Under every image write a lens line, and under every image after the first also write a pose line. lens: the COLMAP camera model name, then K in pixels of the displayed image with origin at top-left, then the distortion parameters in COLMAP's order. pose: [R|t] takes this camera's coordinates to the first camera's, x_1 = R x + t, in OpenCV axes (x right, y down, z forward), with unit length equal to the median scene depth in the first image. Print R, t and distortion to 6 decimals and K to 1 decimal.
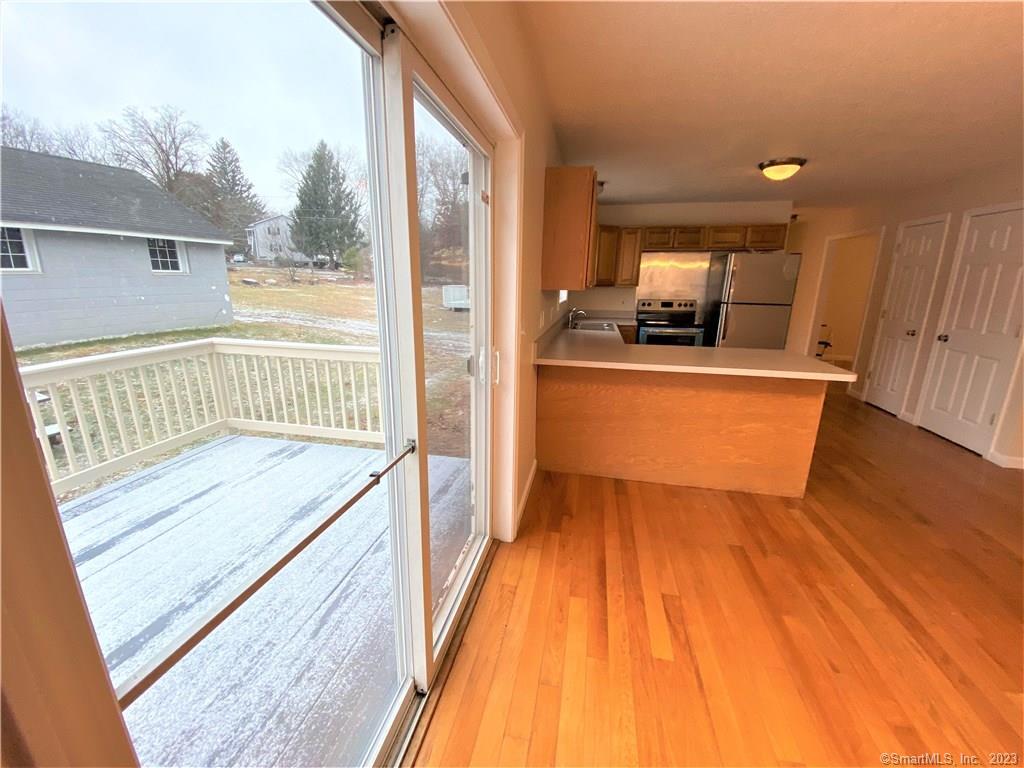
lens RADIAL K [[412.6, 0, 510.8], [0, 412.6, 389.6], [0, 0, 1]] dist [0.018559, -0.019782]
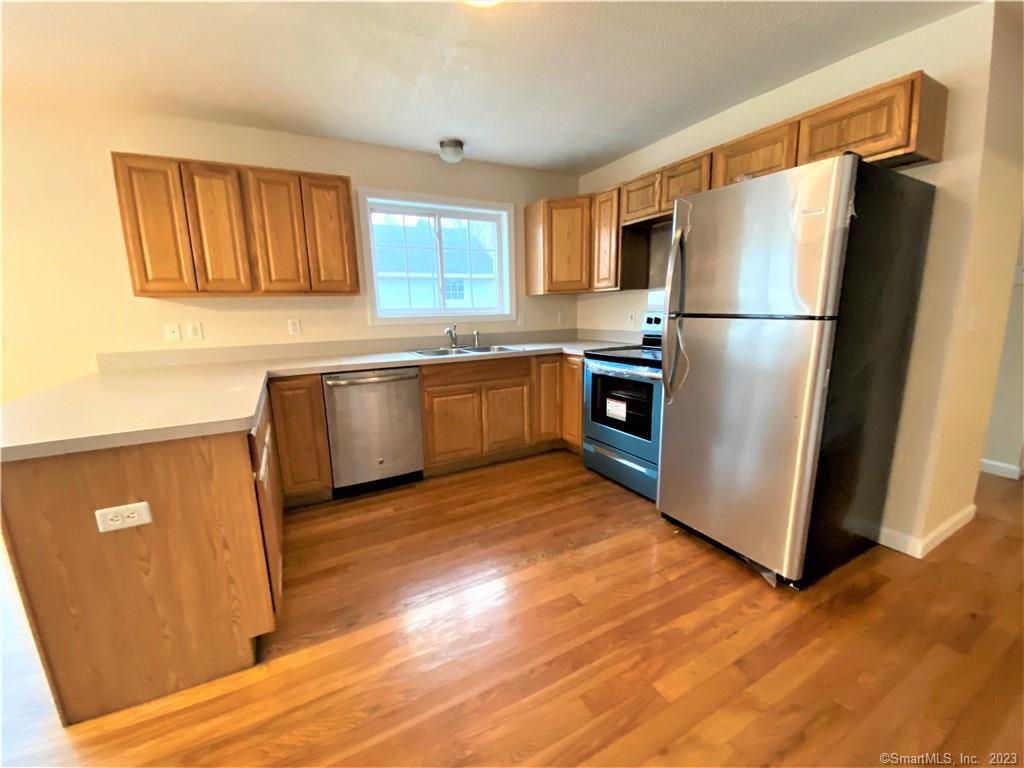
lens RADIAL K [[412.6, 0, 510.8], [0, 412.6, 389.6], [0, 0, 1]] dist [0.018559, -0.019782]
pose [[0.636641, 0.122728, -0.761332, 0.820271], [-0.166644, 0.985823, 0.019565, -0.120210], [0.752940, 0.114415, 0.648067, 0.647555]]
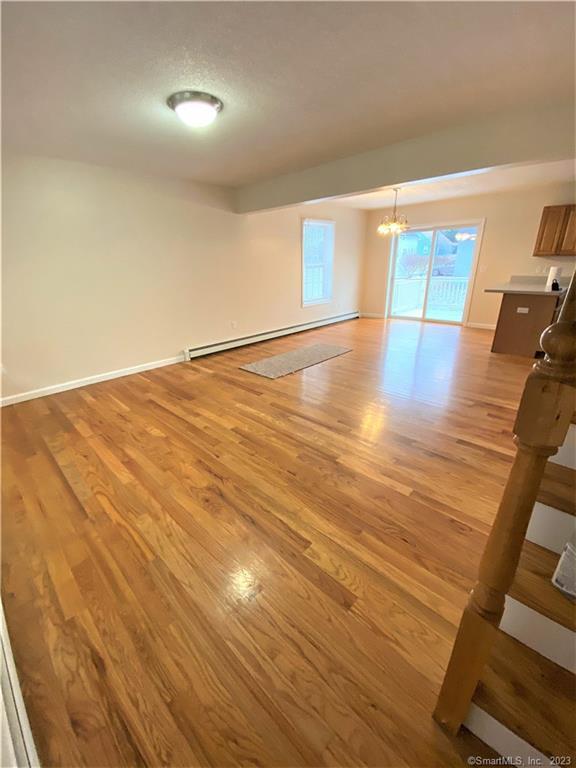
lens RADIAL K [[309.5, 0, 283.2], [0, 309.5, 382.6], [0, 0, 1]] dist [0.018559, -0.019782]
pose [[-0.542713, 0.304255, -0.782874, 1.685196], [-0.199859, 0.858532, 0.472207, -0.102438], [0.815794, 0.412737, -0.405128, 0.517130]]
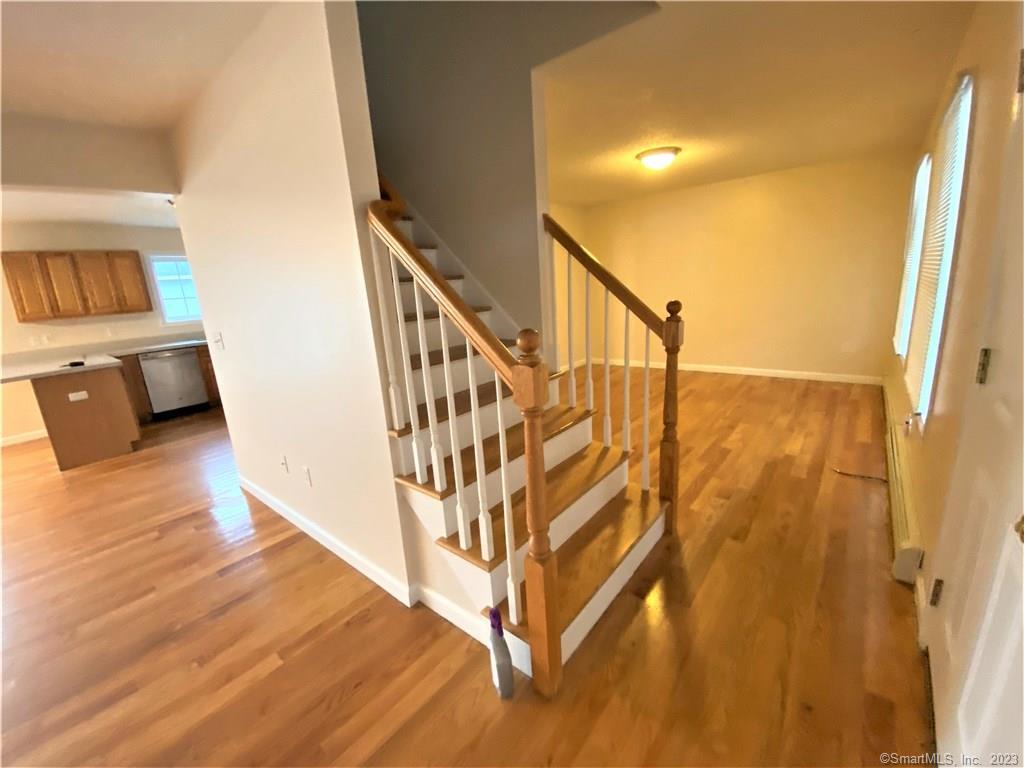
lens RADIAL K [[412.6, 0, 510.8], [0, 412.6, 389.6], [0, 0, 1]] dist [0.018559, -0.019782]
pose [[0.875931, 0.050855, -0.479748, 1.643349], [-0.048778, 0.998668, 0.016804, -0.058573], [0.479964, 0.008682, 0.877245, 0.324794]]
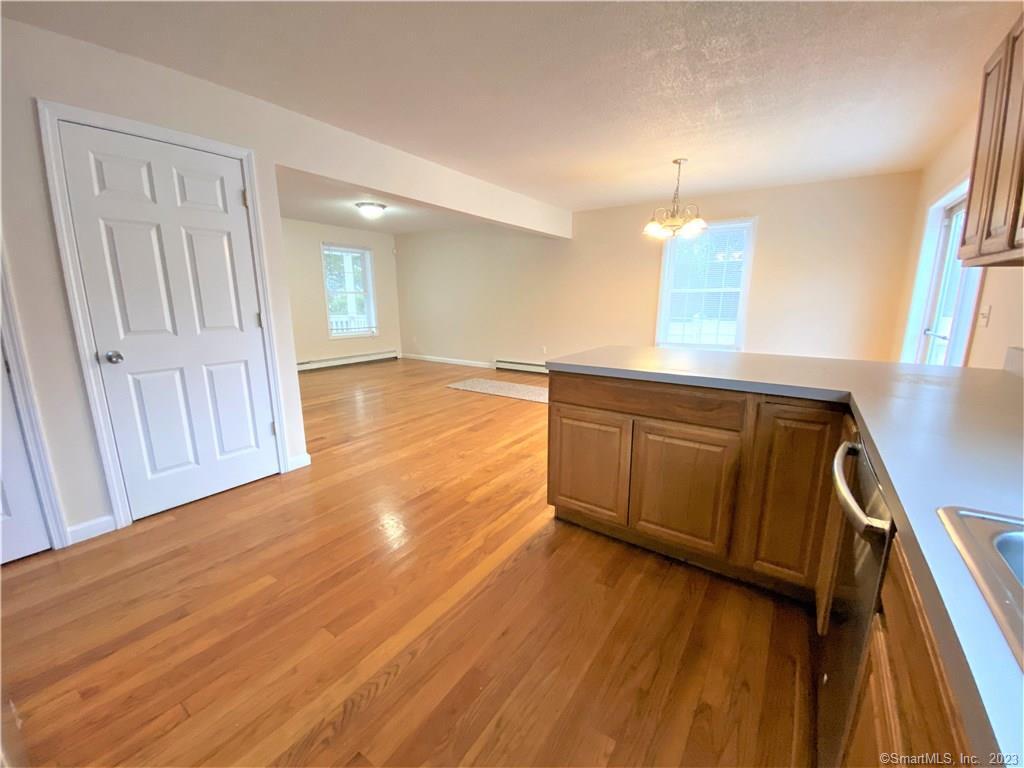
lens RADIAL K [[412.6, 0, 510.8], [0, 412.6, 389.6], [0, 0, 1]] dist [0.018559, -0.019782]
pose [[-0.917923, -0.090891, 0.386208, 0.326941], [0.099061, 0.890077, 0.444916, -0.243379], [-0.384193, 0.446657, -0.808018, 1.107581]]
